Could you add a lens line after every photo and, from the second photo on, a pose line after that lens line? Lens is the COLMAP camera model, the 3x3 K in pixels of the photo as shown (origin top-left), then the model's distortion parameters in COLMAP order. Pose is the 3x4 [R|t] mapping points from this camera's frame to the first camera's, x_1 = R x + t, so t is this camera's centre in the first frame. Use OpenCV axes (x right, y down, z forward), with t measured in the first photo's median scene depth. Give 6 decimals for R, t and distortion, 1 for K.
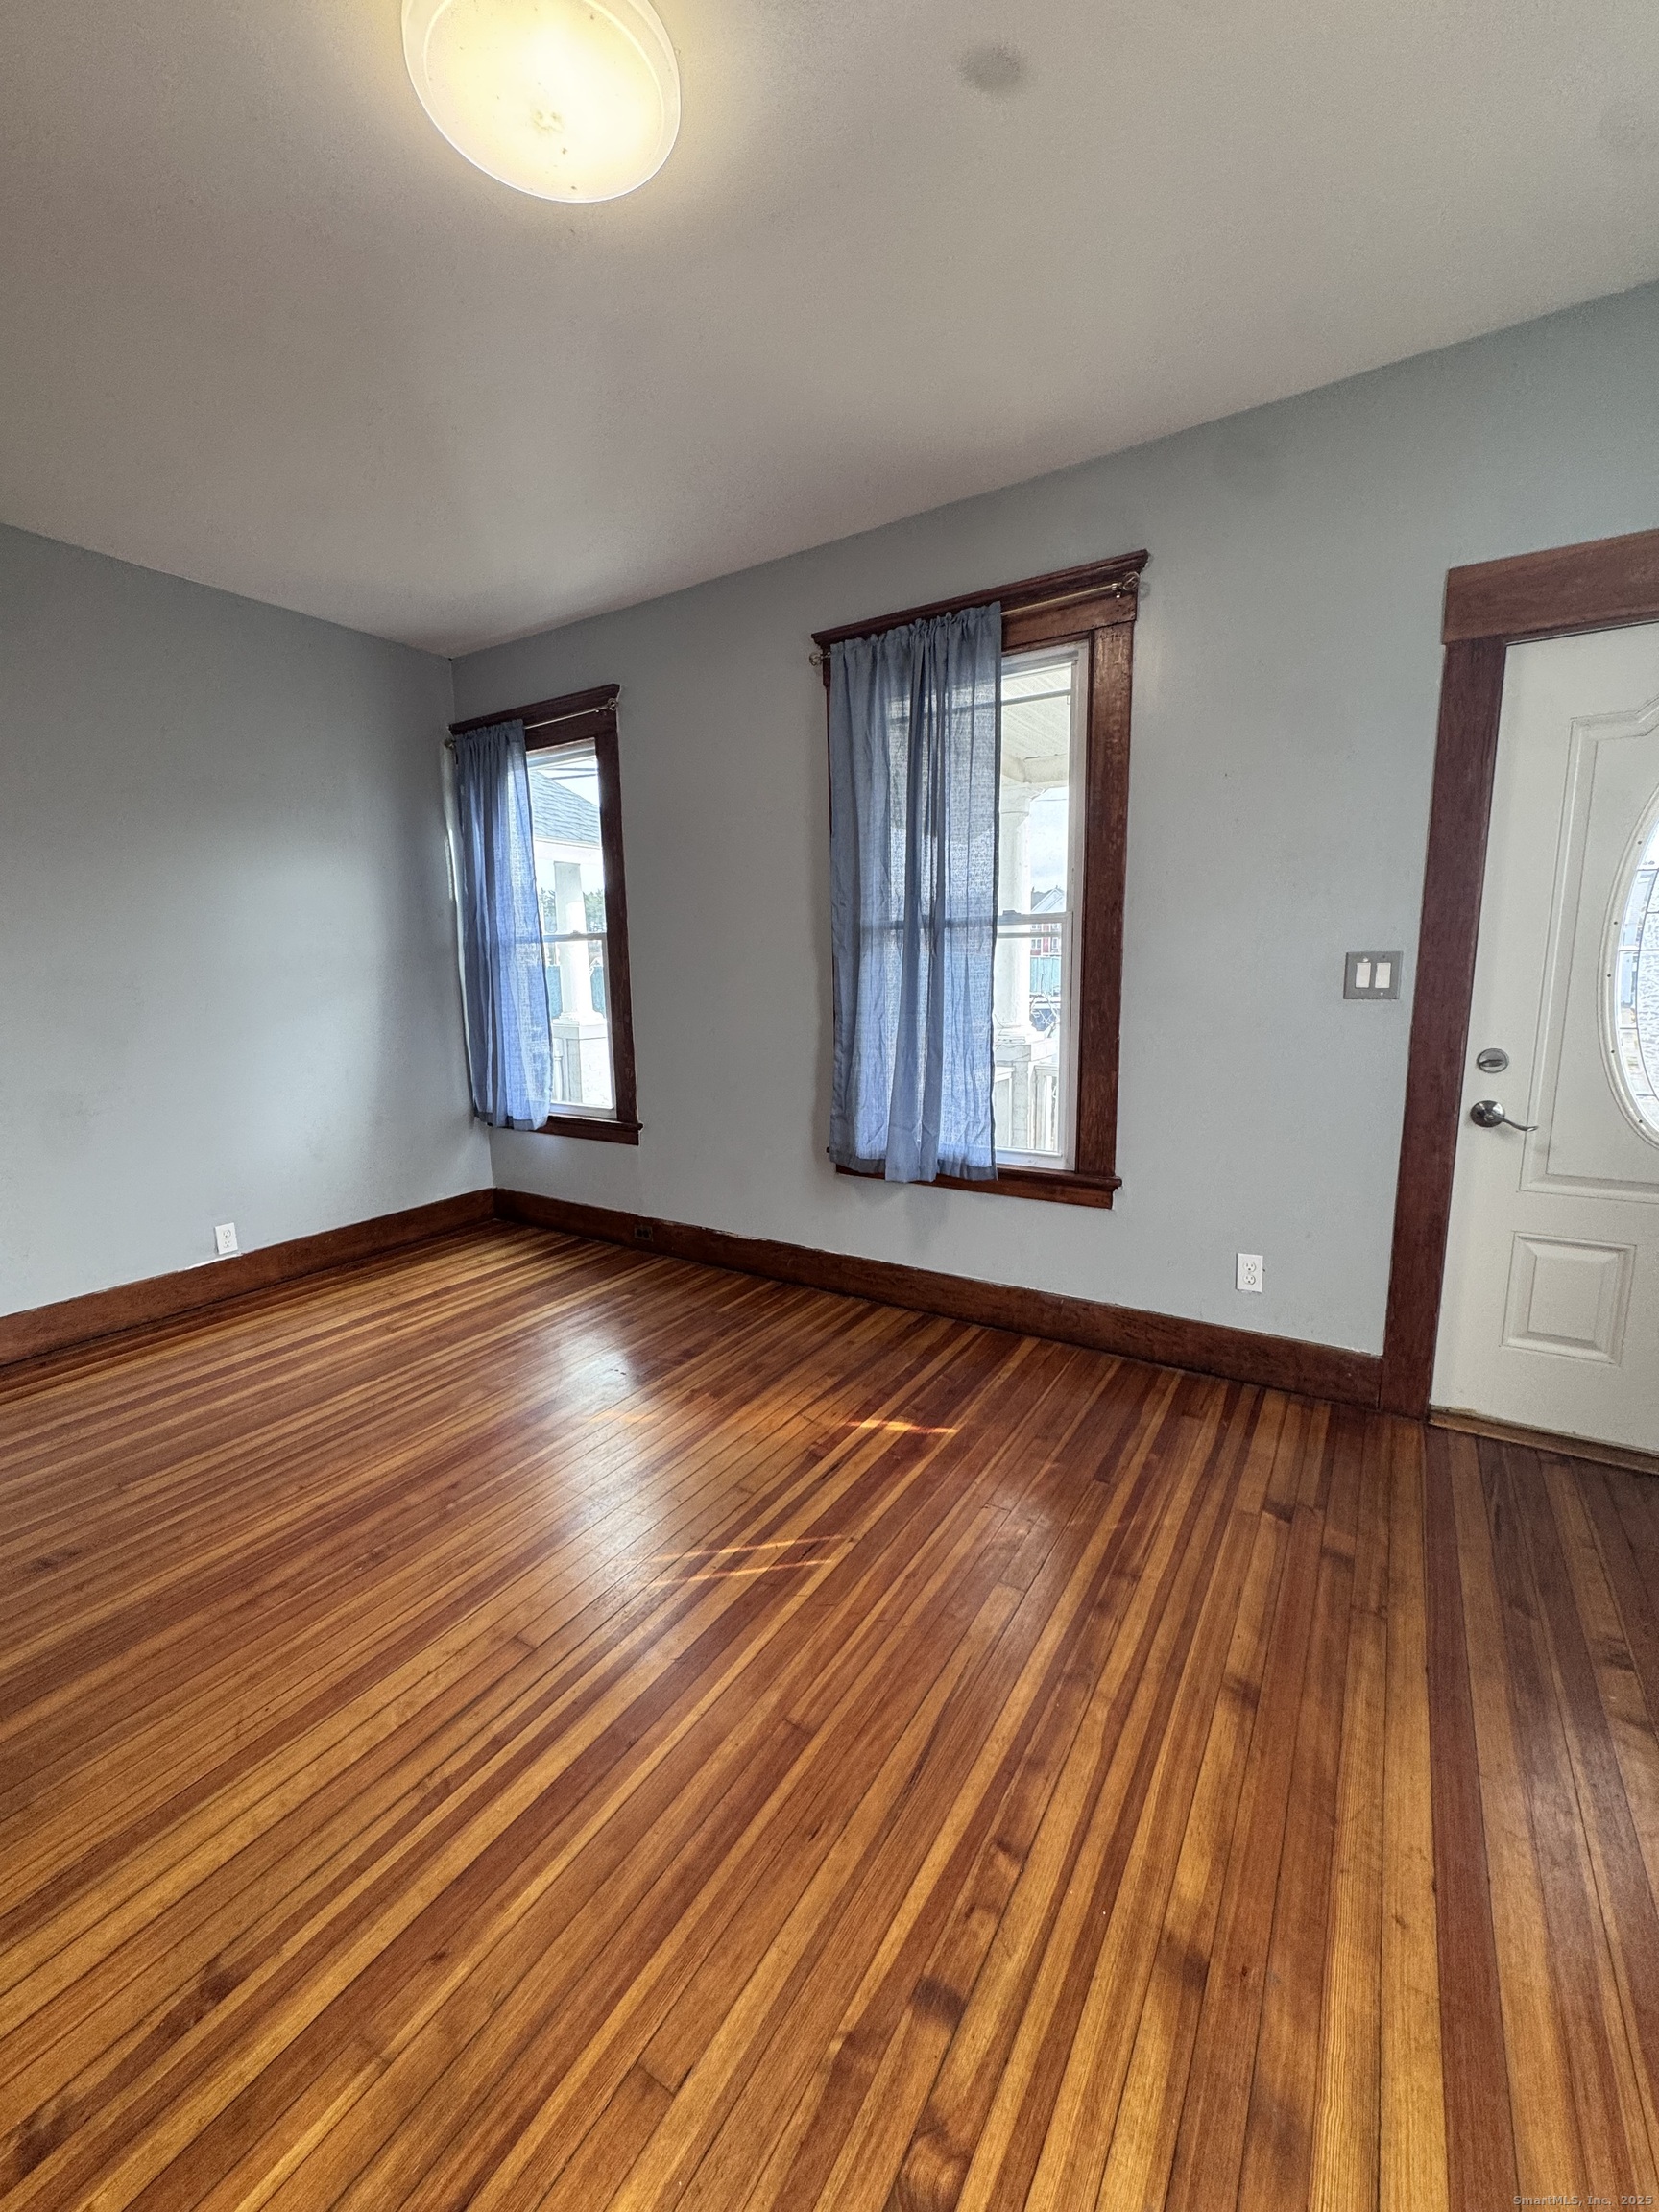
lens RADIAL K [[881.8, 0, 835.5], [0, 881.8, 1105.9], [0, 0, 1]] dist [-0.003472, 0.000986]
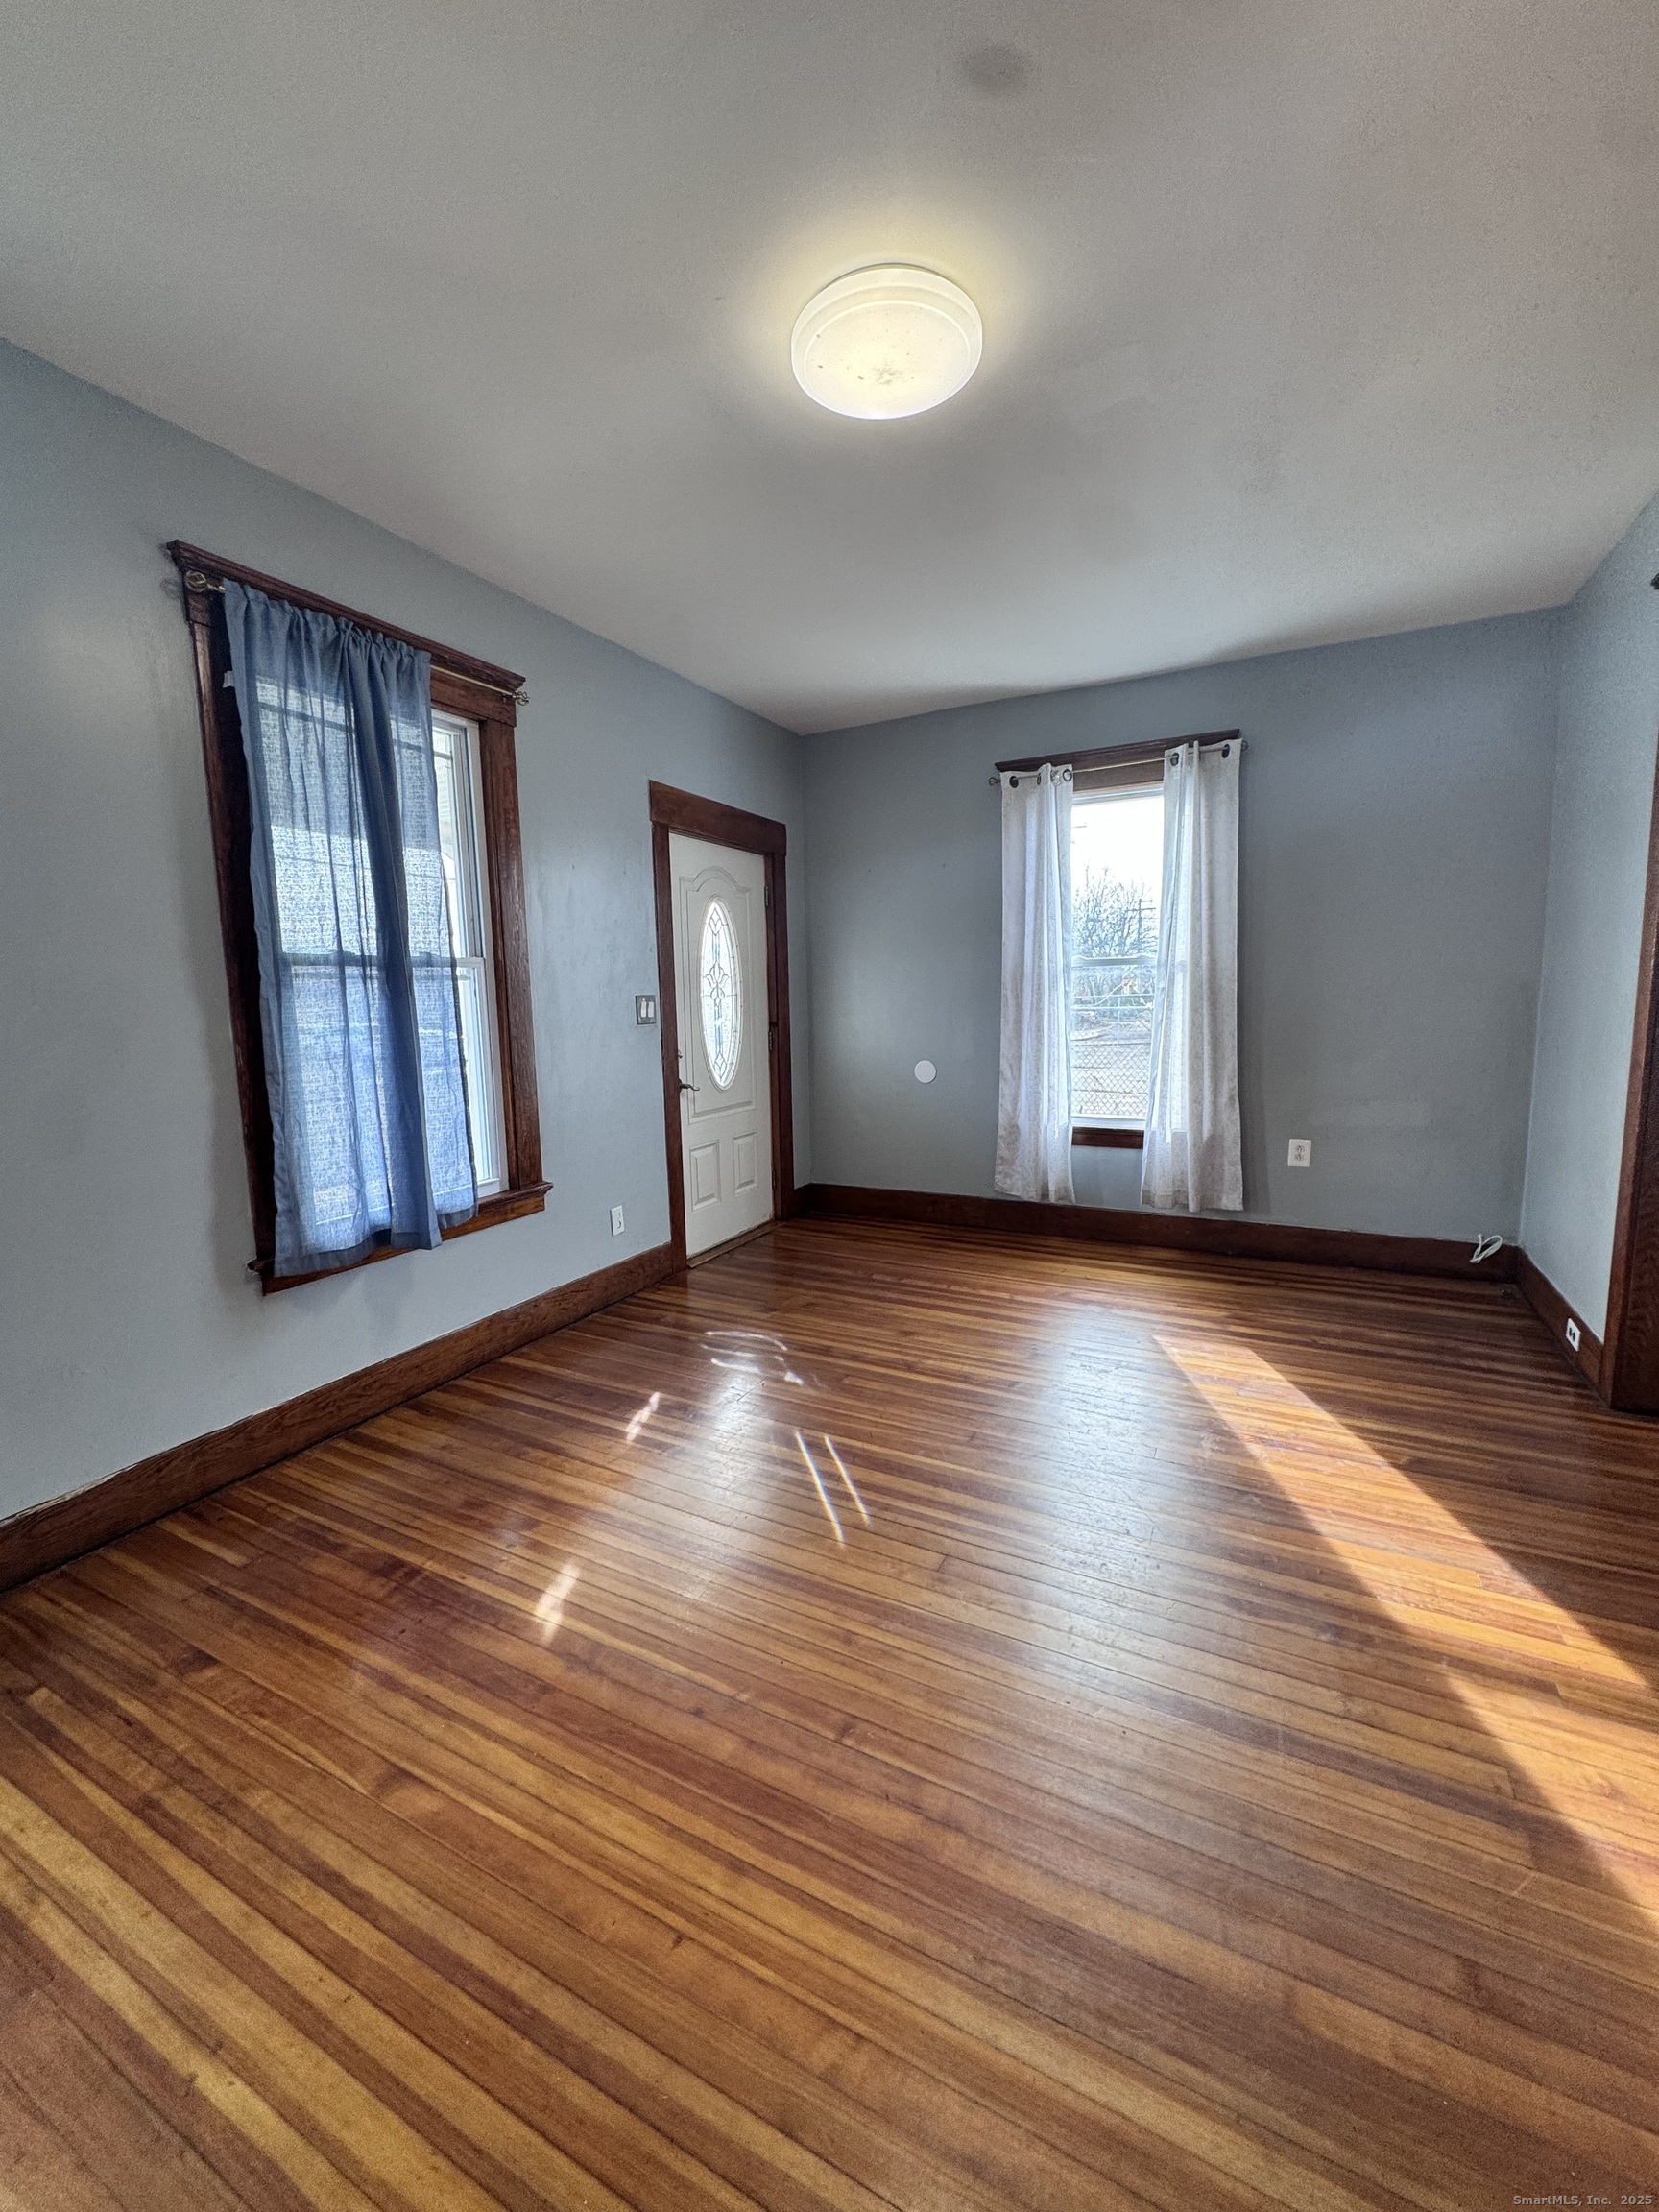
lens RADIAL K [[881.8, 0, 816.9], [0, 881.8, 1107.7], [0, 0, 1]] dist [-0.003472, 0.000986]
pose [[-0.073129, -0.109886, 0.991250, -0.883826], [0.186228, 0.974926, 0.121815, -0.093976], [-0.979781, 0.193506, -0.050832, 0.682240]]
